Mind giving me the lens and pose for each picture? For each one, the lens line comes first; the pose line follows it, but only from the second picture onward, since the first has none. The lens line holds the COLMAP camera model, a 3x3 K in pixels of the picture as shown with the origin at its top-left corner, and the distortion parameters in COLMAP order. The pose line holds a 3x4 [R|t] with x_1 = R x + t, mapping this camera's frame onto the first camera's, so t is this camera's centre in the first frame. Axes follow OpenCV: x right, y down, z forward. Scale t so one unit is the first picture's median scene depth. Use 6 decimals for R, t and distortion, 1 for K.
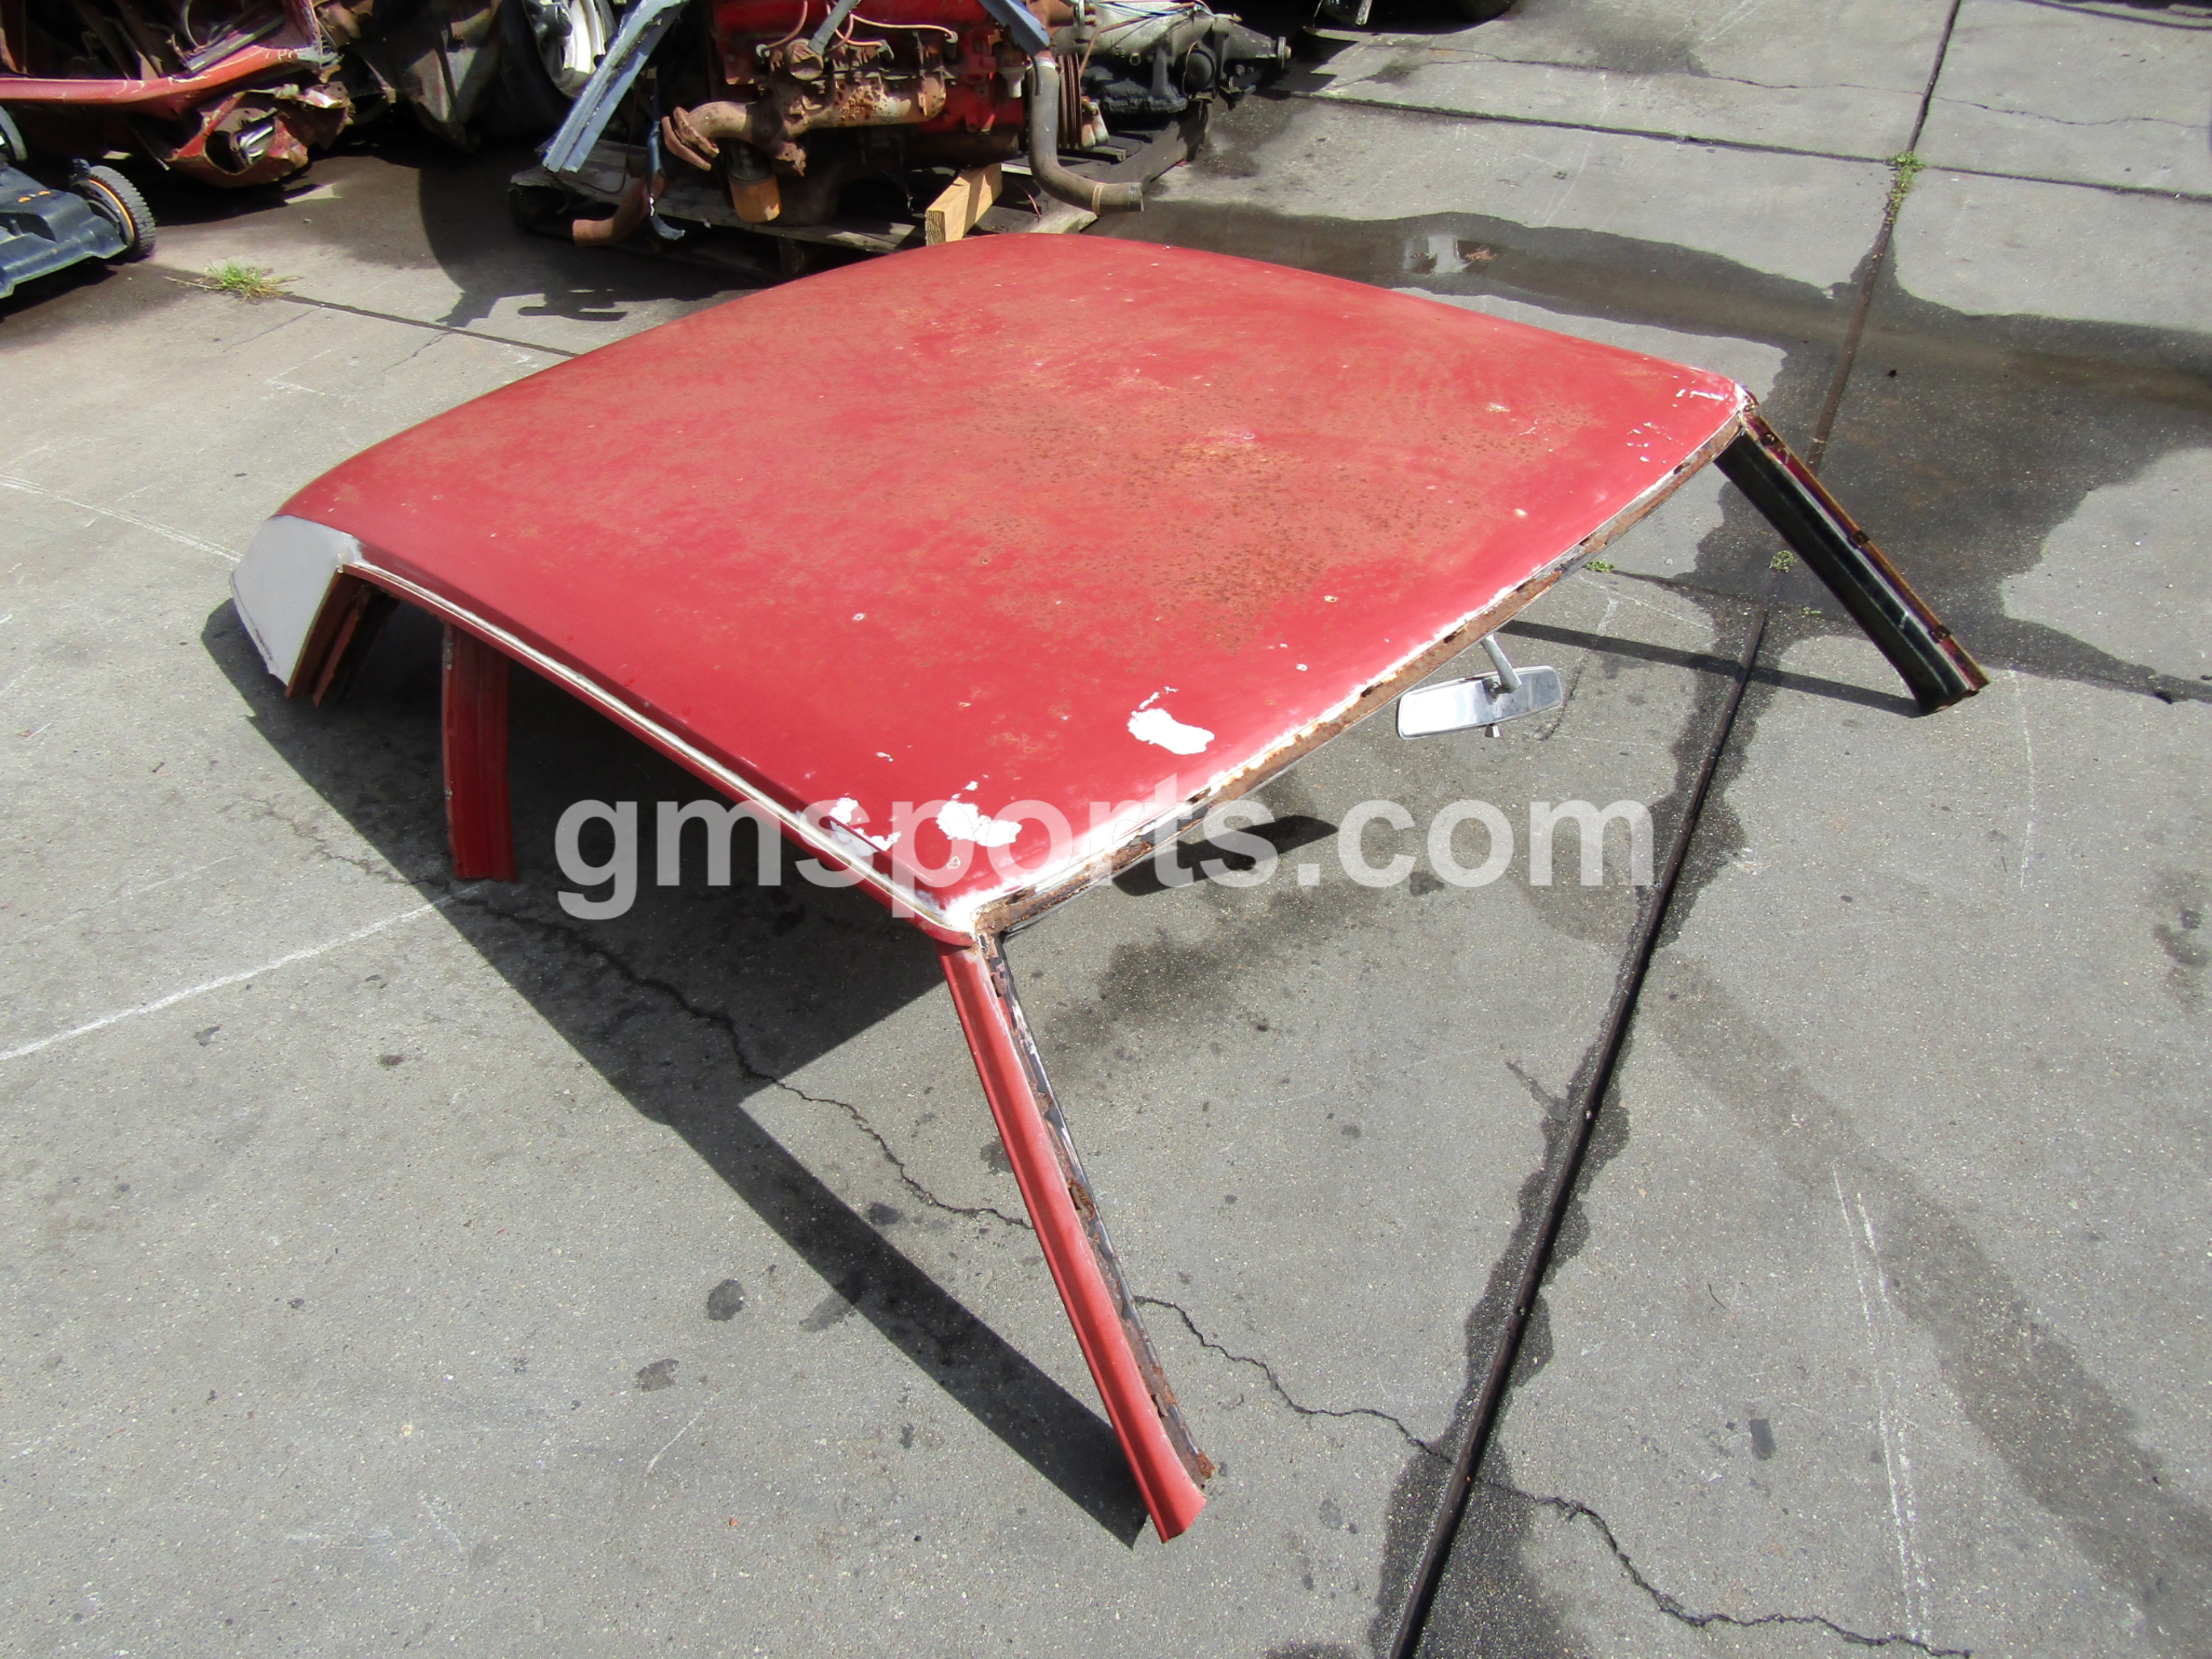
lens RADIAL K [[1581.0, 0, 1106.0], [0, 1581.0, 829.5], [0, 0, 1]] dist [-0.009759, -0.000995]
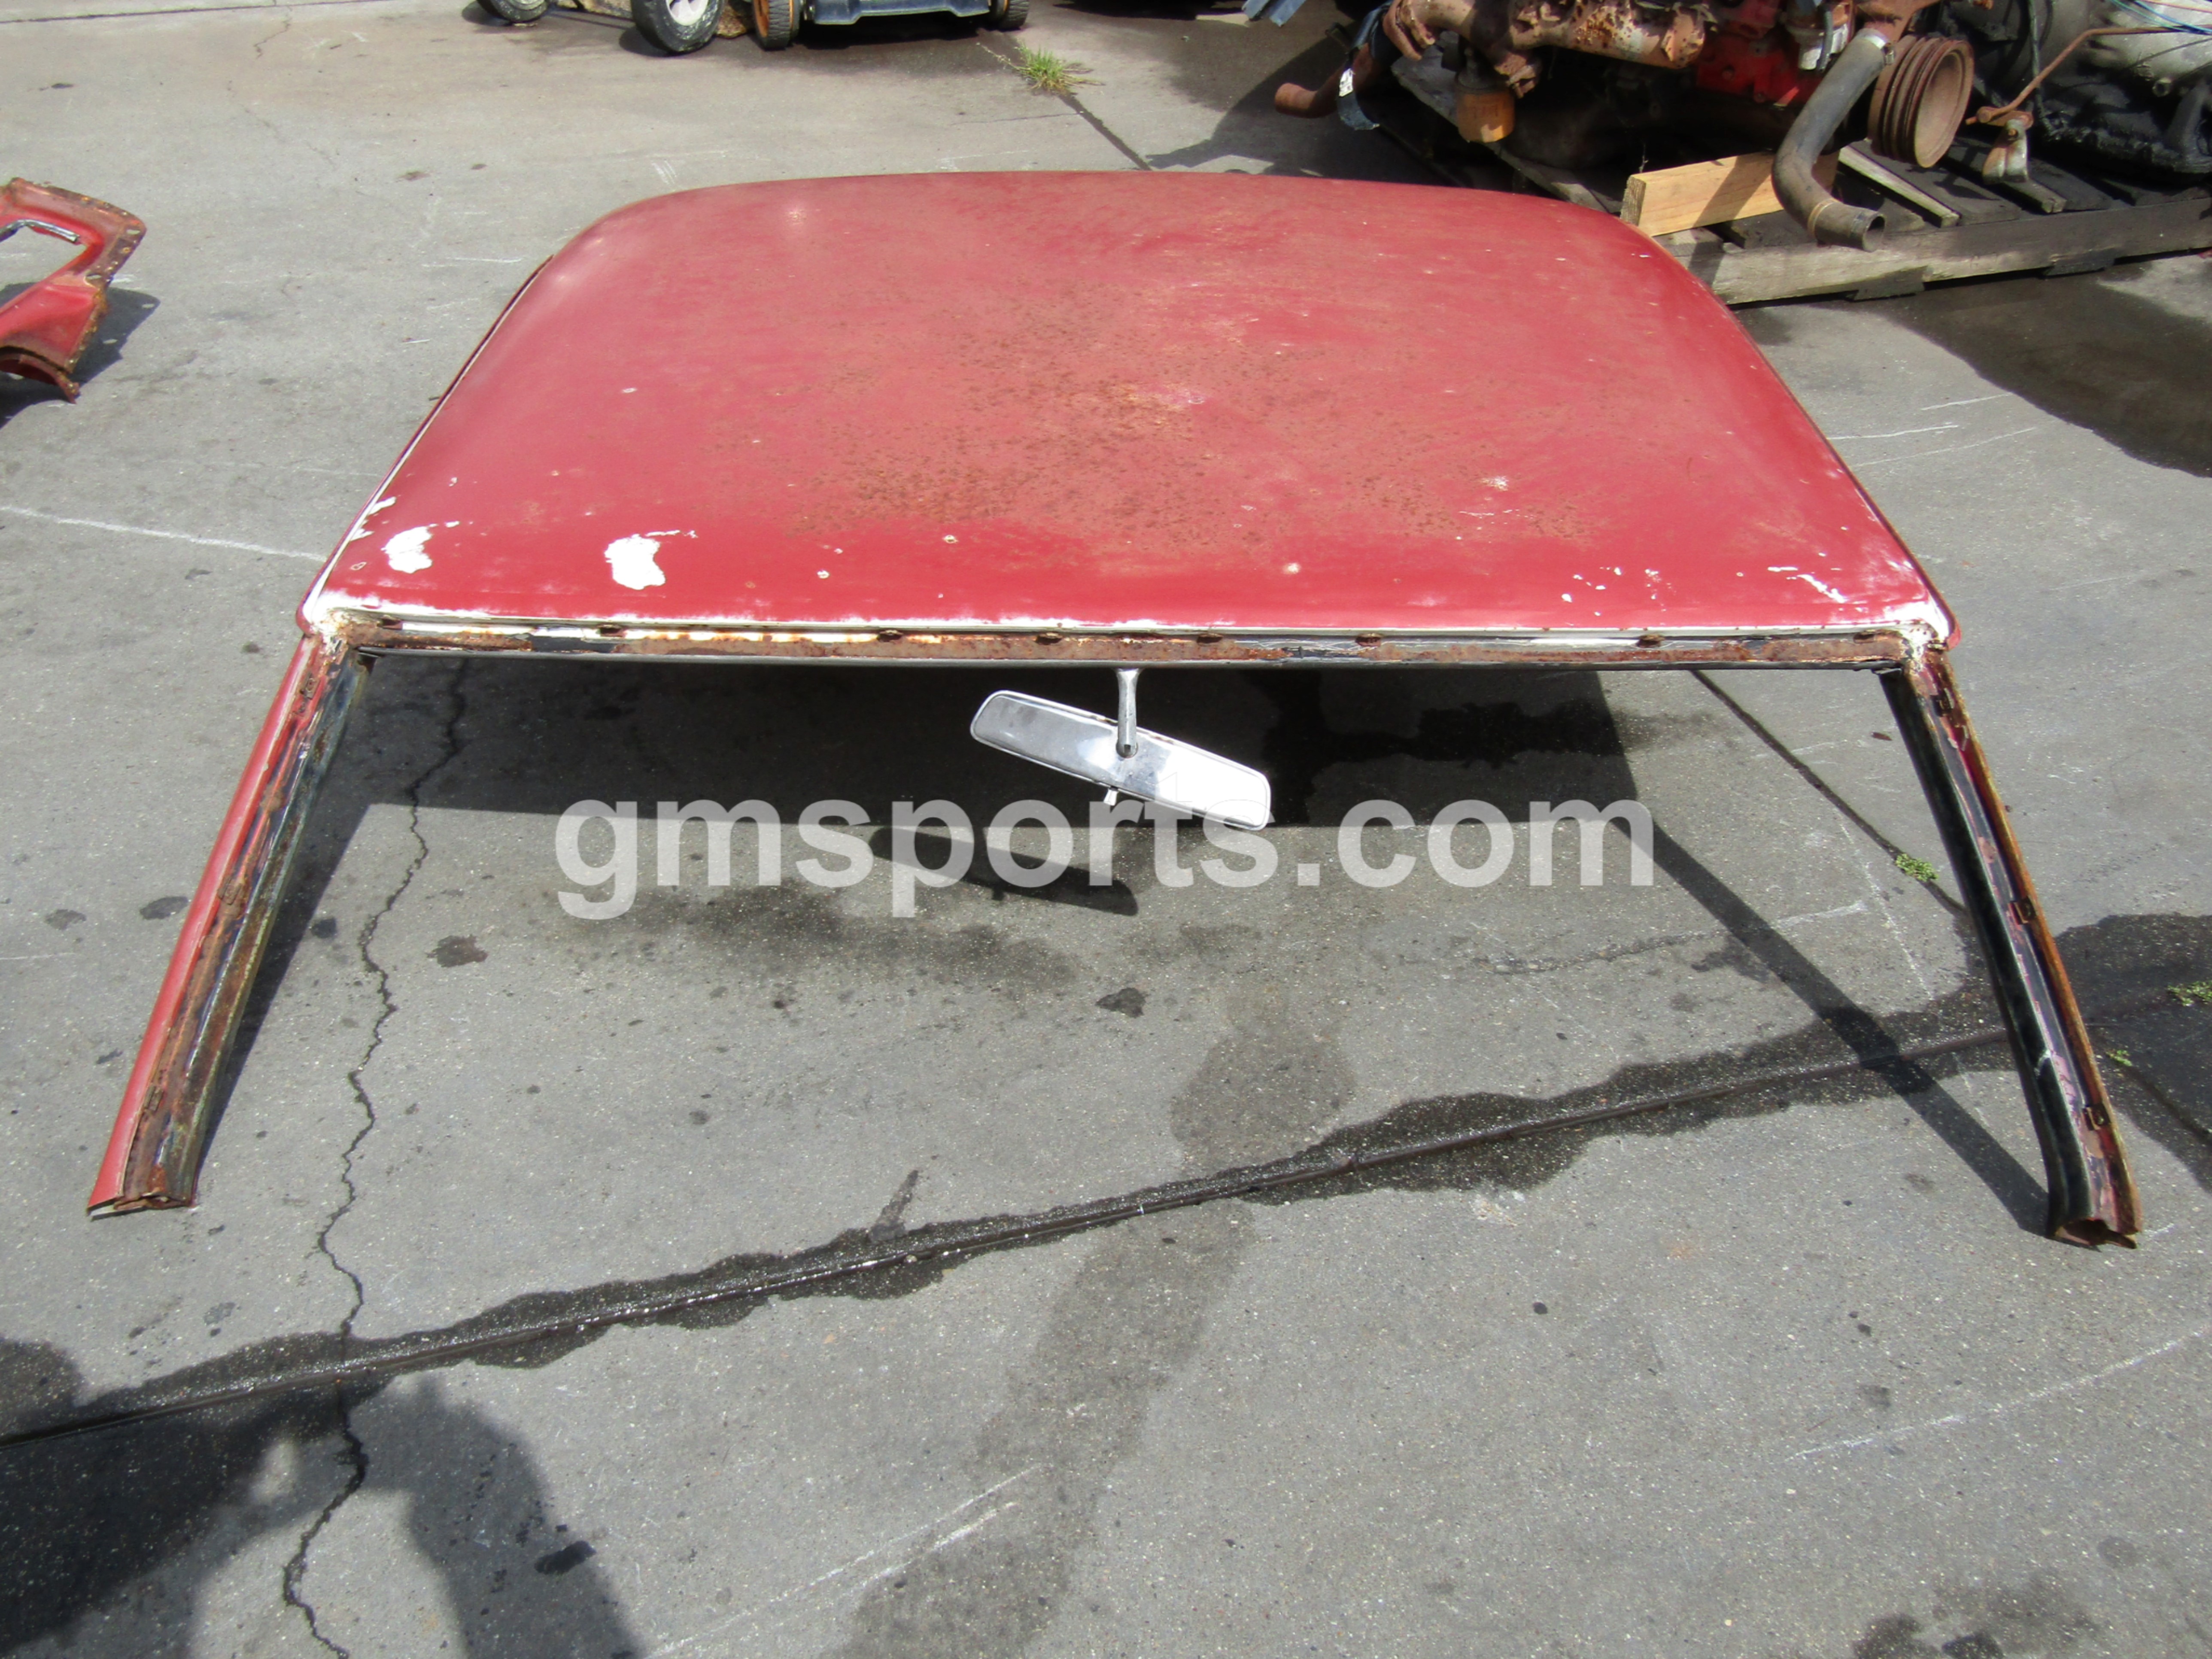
lens RADIAL K [[2269.0, 0, 1106.0], [0, 2269.0, 829.5], [0, 0, 1]] dist [0.006564, -0.018541]
pose [[0.698655, 0.418379, -0.580380, 0.795633], [-0.476191, 0.877345, 0.059219, -0.099939], [0.533969, 0.234998, 0.812190, 0.080975]]
